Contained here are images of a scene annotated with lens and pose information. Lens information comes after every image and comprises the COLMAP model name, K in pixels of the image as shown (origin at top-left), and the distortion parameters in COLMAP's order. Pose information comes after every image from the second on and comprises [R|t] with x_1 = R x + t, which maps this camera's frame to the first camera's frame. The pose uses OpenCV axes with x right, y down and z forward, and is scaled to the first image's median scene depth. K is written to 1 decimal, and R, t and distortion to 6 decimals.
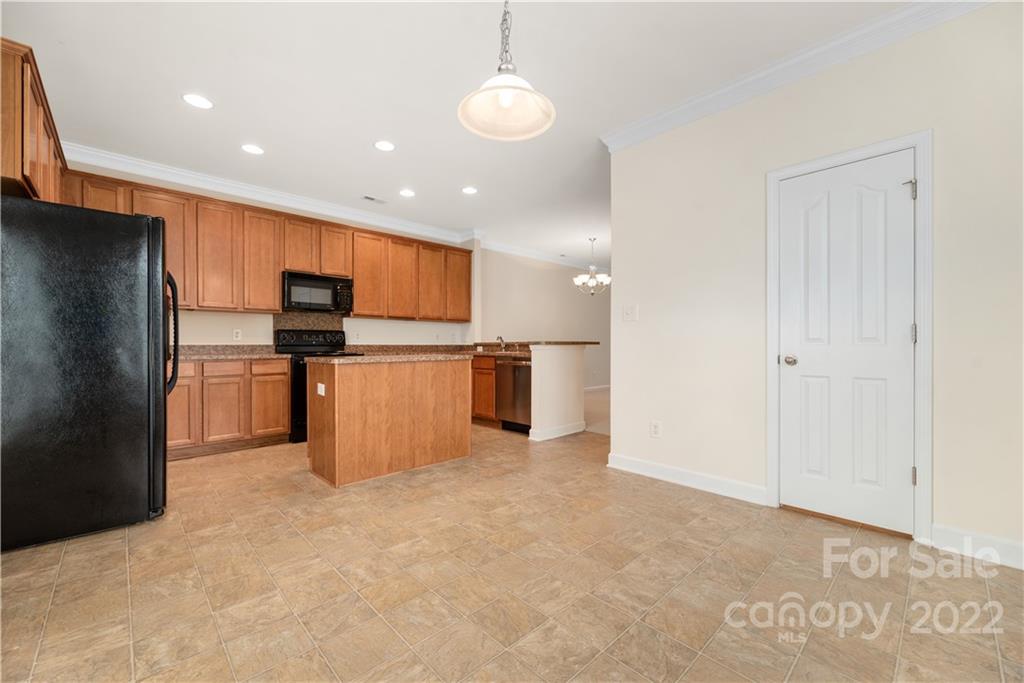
lens RADIAL K [[419.2, 0, 508.0], [0, 419.2, 348.5], [0, 0, 1]] dist [0.001354, 0.000175]
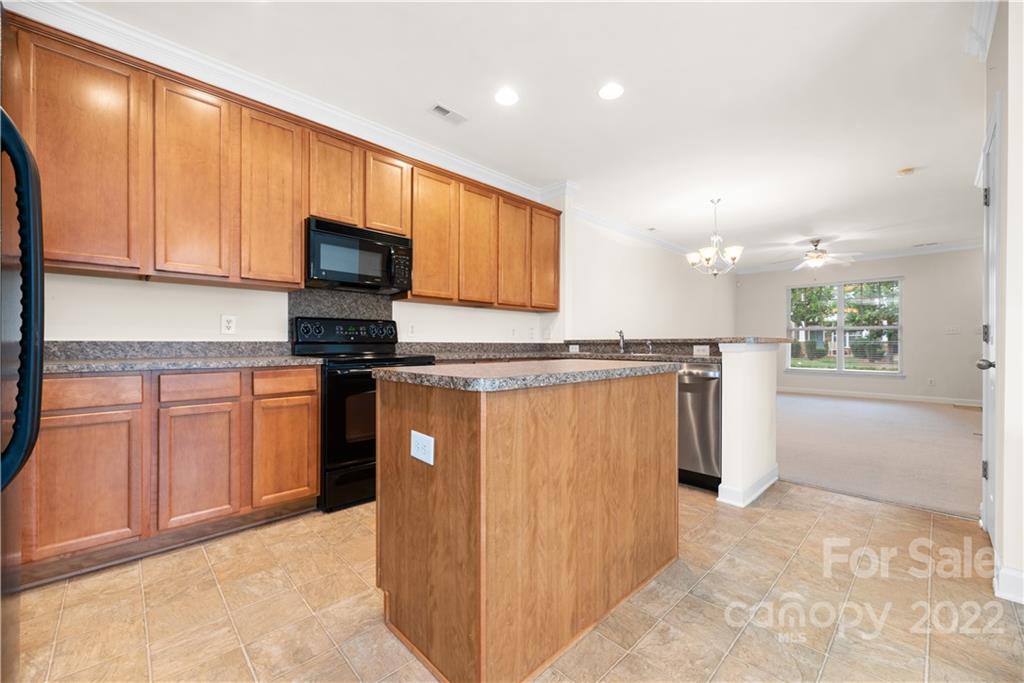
lens RADIAL K [[411.4, 0, 505.8], [0, 411.4, 344.3], [0, 0, 1]] dist [-0.000013, -0.000032]
pose [[0.999958, 0.003516, 0.008464, -0.258368], [-0.003462, 0.999974, -0.006364, -0.002406], [-0.008486, 0.006335, 0.999944, 0.414091]]
